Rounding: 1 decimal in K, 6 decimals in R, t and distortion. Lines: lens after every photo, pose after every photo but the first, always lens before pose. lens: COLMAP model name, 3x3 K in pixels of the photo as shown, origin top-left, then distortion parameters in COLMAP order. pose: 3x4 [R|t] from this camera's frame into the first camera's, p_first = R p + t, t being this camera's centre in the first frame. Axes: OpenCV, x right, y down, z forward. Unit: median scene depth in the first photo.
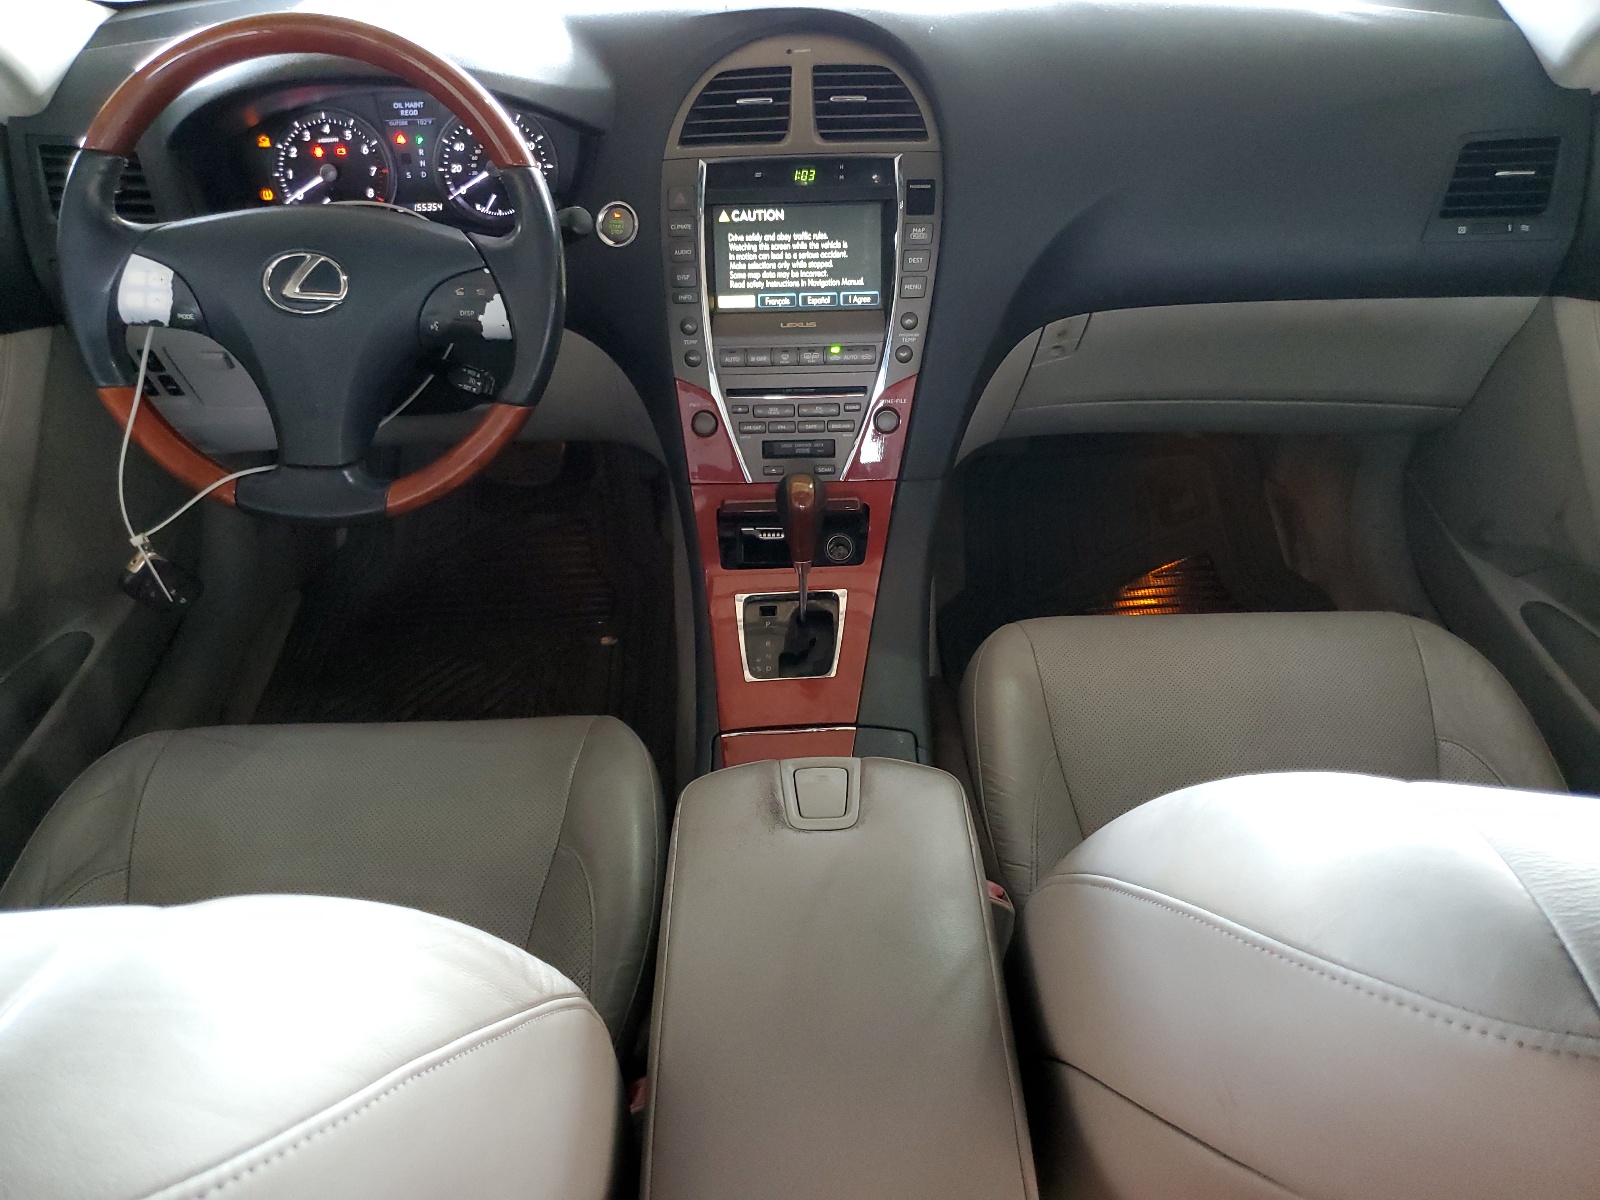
lens RADIAL K [[1228.6, 0, 805.0], [0, 1228.6, 596.2], [0, 0, 1]] dist [0.003650, -0.002657]
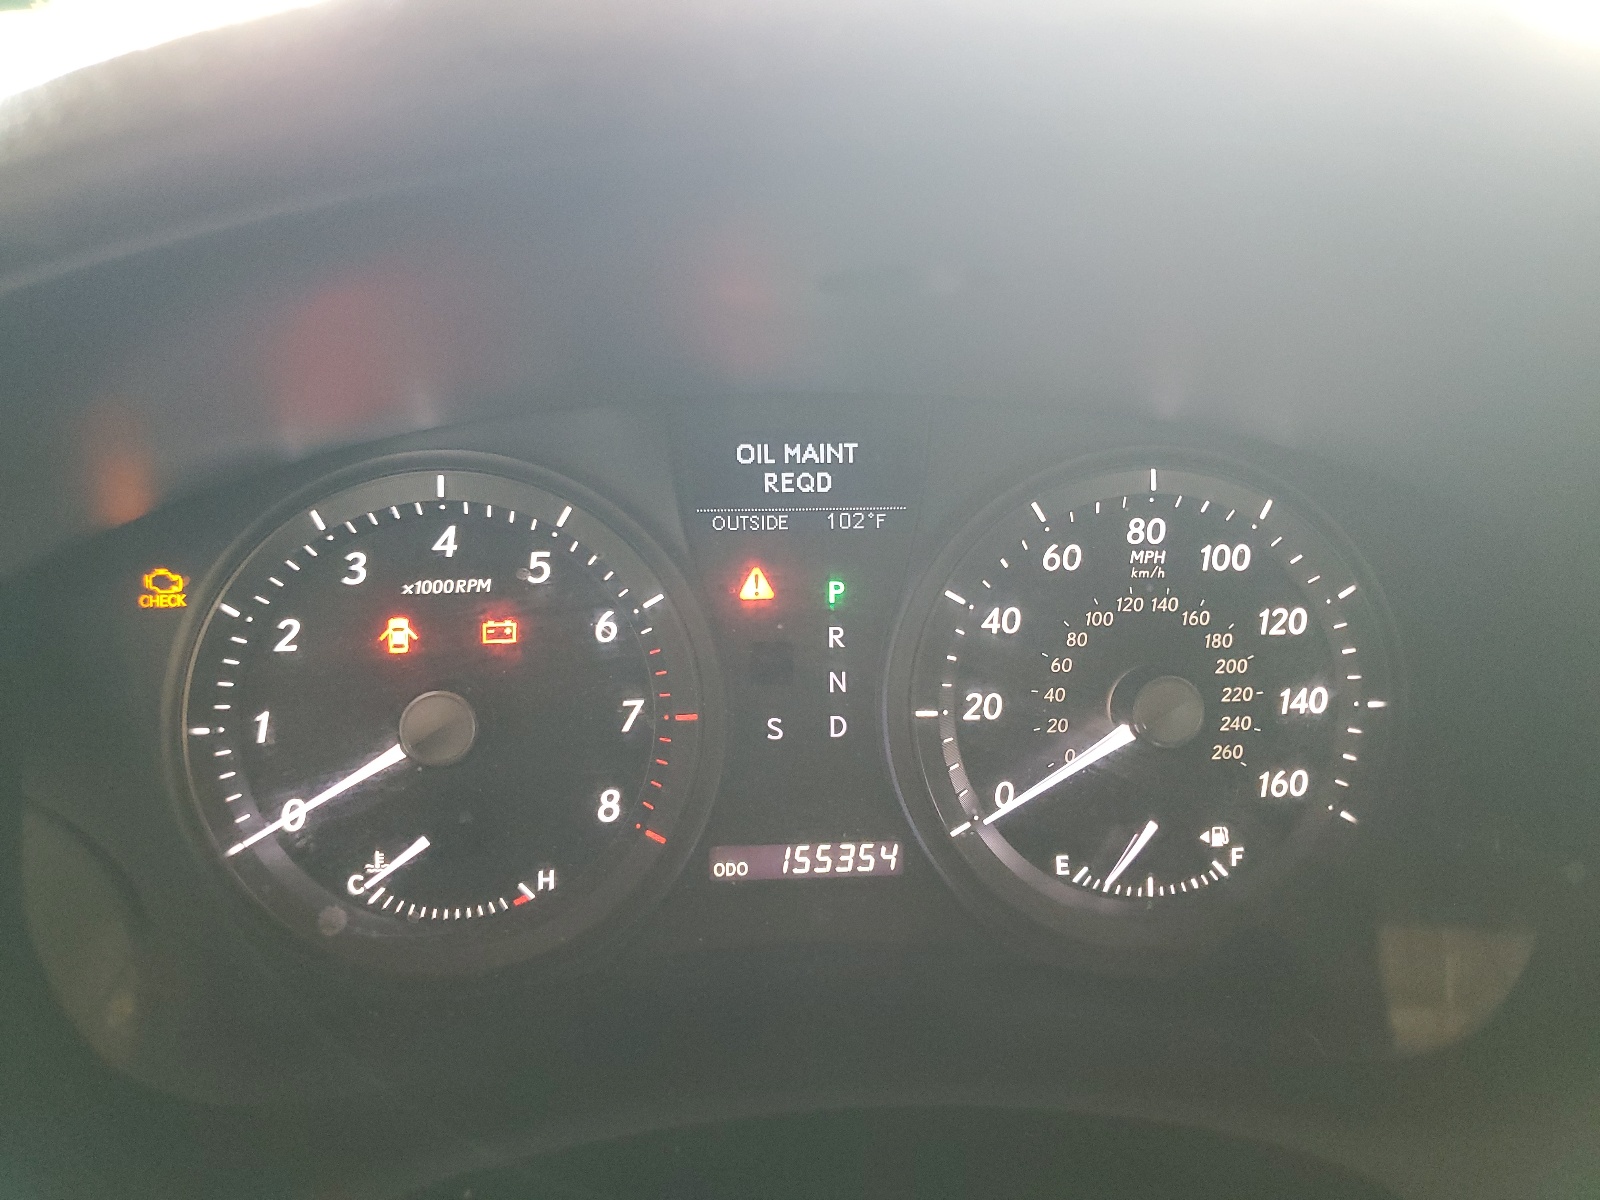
lens RADIAL K [[1228.6, 0, 795.4], [0, 1228.6, 598.9], [0, 0, 1]] dist [0.003650, -0.002657]
pose [[0.999229, 0.015825, 0.035918, -0.330292], [-0.004862, 0.957970, -0.286827, -0.302263], [-0.038948, 0.286431, 0.957309, 0.776096]]
